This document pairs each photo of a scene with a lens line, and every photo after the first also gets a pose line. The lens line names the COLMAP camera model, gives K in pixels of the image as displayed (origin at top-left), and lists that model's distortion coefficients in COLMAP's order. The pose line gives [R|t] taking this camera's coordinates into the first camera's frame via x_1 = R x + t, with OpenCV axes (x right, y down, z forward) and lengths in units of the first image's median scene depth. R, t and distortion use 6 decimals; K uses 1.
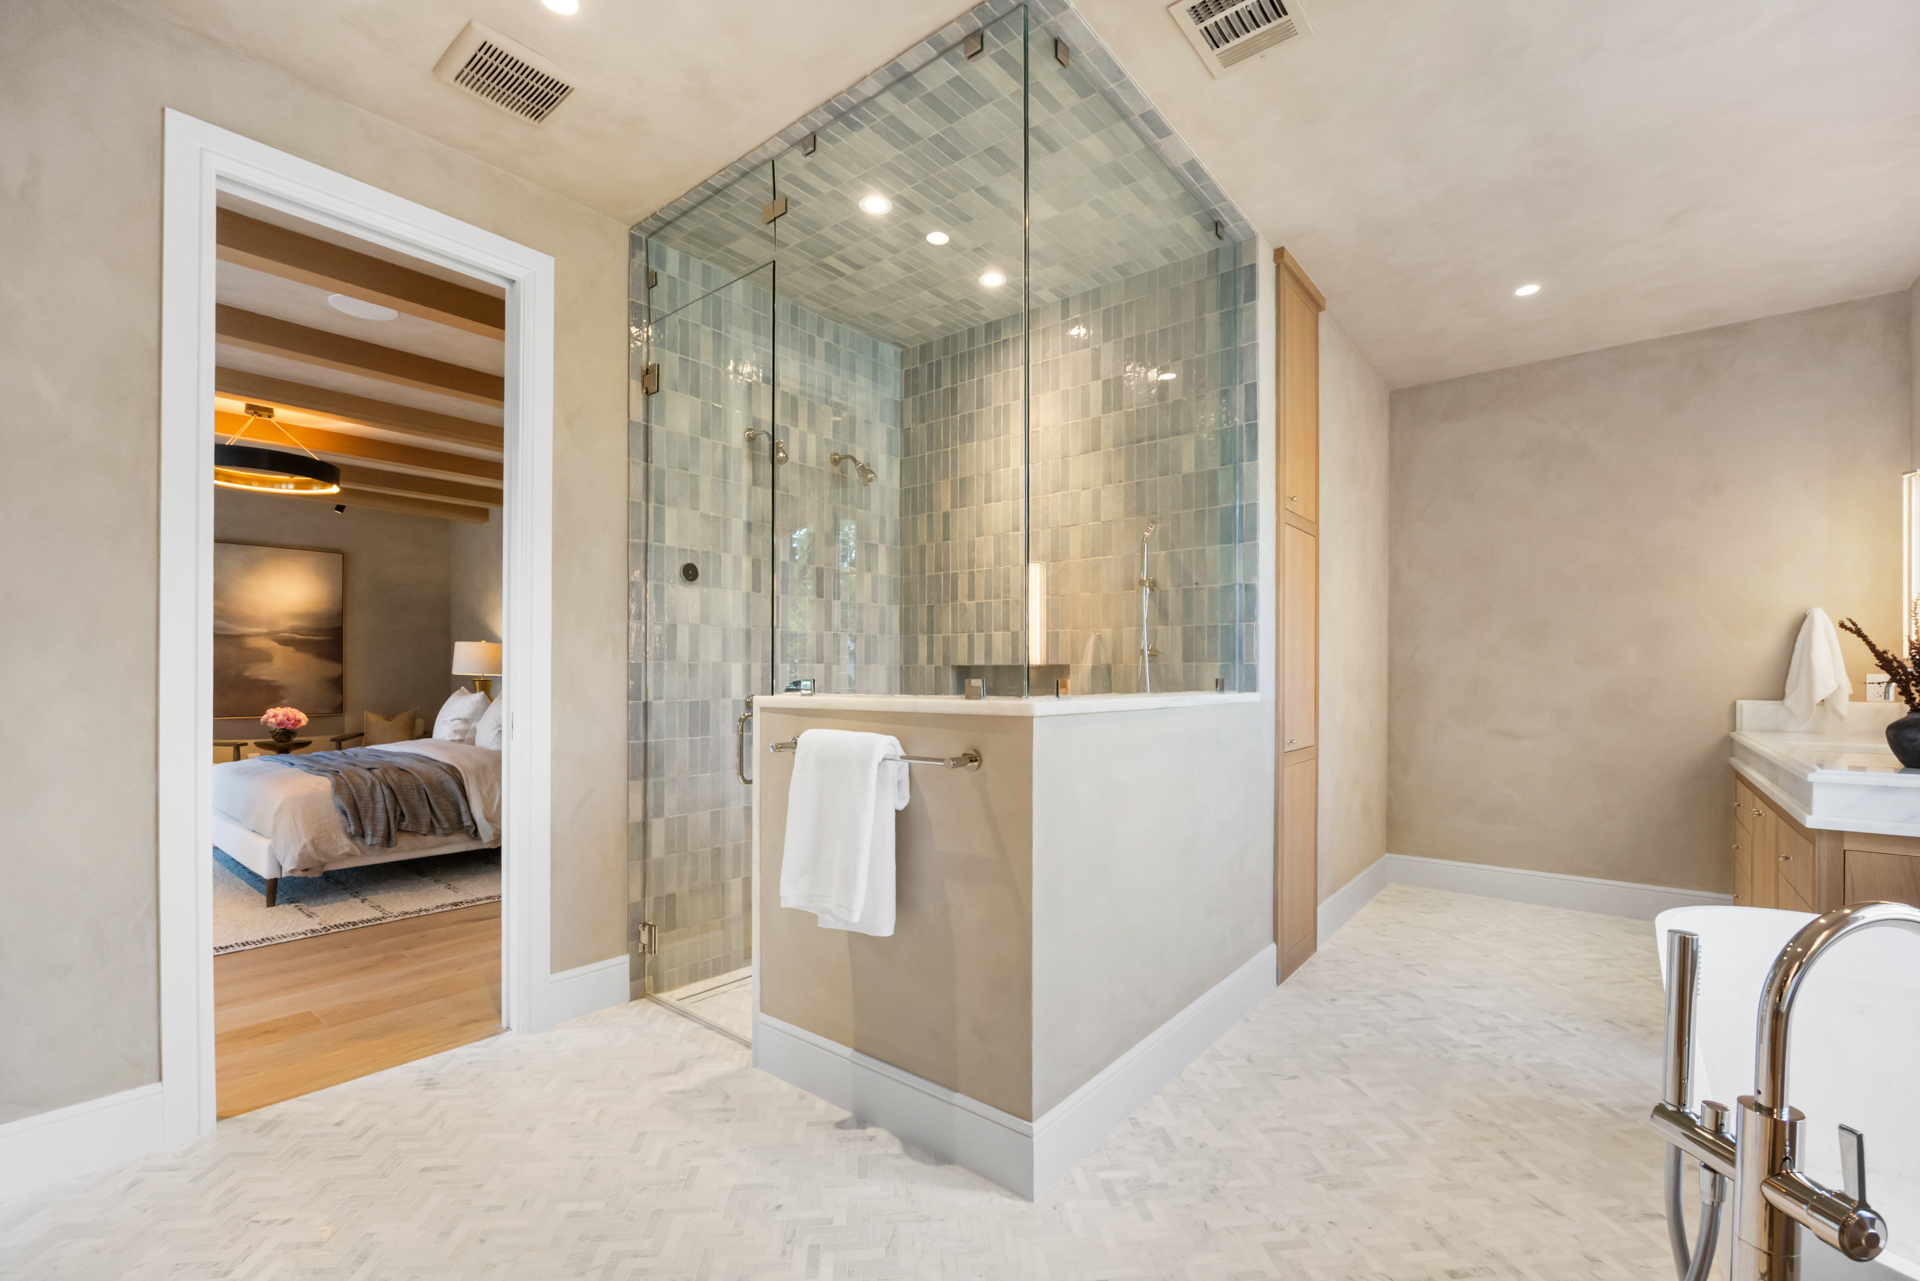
lens RADIAL K [[814.5, 0, 961.5], [0, 814.5, 674.3], [0, 0, 1]] dist [-0.014005, 0.000973]
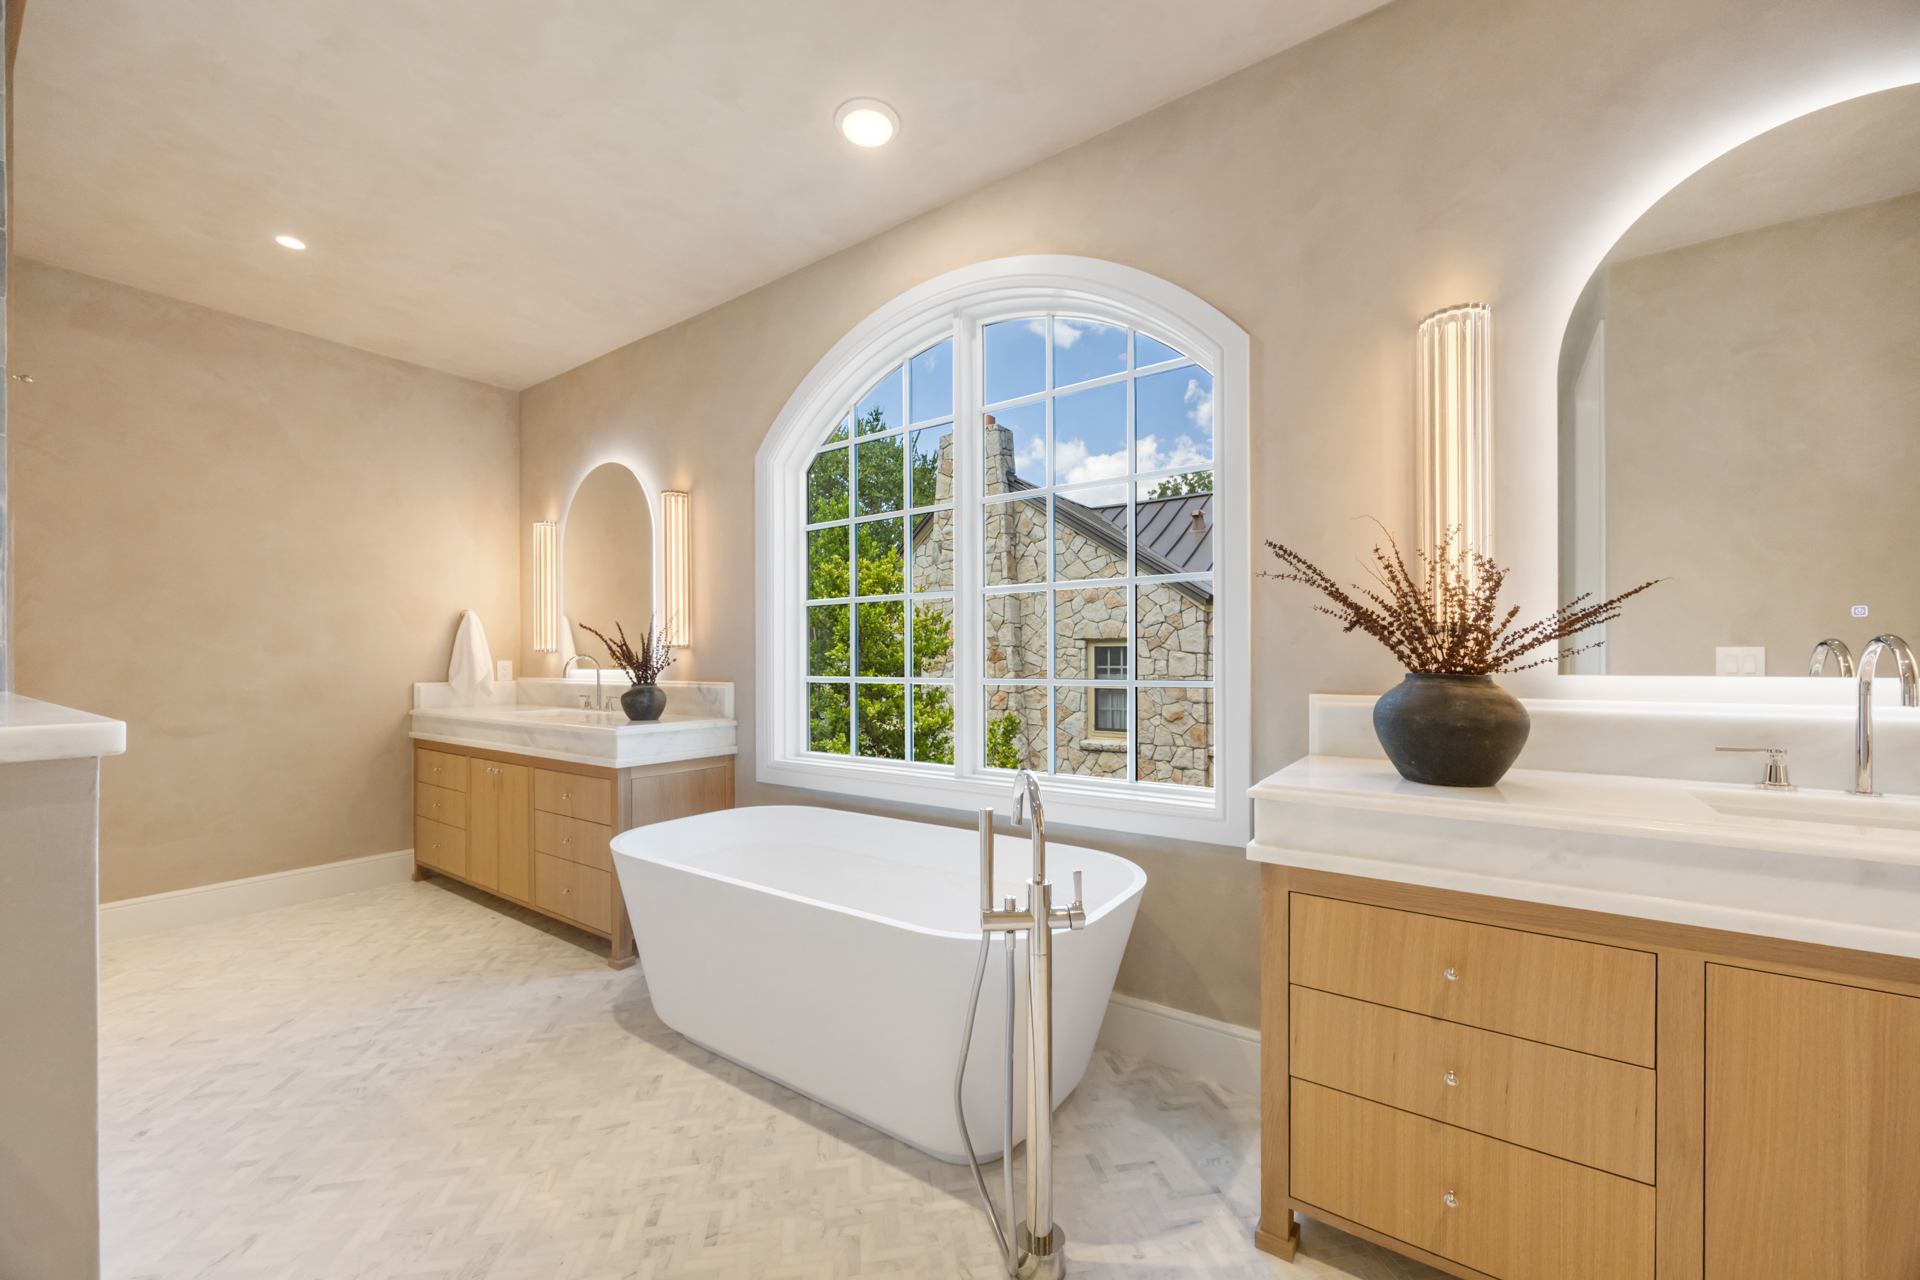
lens RADIAL K [[746.5, 0, 935.7], [0, 746.5, 660.6], [0, 0, 1]] dist [-0.001075, -0.000087]
pose [[-0.057453, -0.000991, 0.998348, -0.208758], [0.002946, 0.999995, 0.001162, 0.000306], [-0.998344, 0.003008, -0.057450, 0.355720]]
